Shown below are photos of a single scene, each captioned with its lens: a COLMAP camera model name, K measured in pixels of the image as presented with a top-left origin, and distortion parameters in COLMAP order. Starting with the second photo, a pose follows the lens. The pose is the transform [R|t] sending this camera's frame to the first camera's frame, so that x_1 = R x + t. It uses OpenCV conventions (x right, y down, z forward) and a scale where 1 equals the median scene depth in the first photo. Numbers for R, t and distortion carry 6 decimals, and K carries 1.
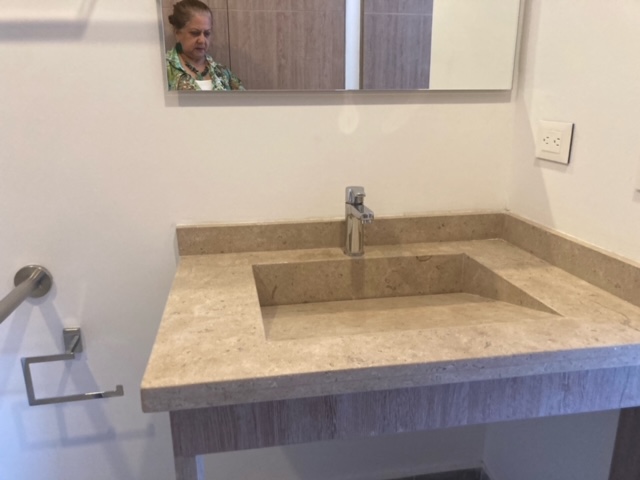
lens RADIAL K [[523.7, 0, 314.7], [0, 523.7, 237.2], [0, 0, 1]] dist [0.041985, -0.055452]
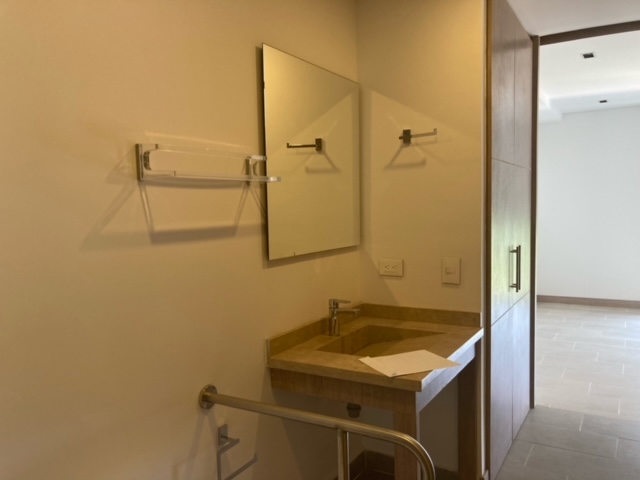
lens RADIAL K [[523.7, 0, 314.7], [0, 523.7, 237.2], [0, 0, 1]] dist [0.041985, -0.055452]
pose [[0.647036, -0.054939, 0.760477, -1.400434], [0.212274, 0.970947, -0.110465, -0.118847], [-0.732314, 0.232904, 0.639900, -0.235530]]
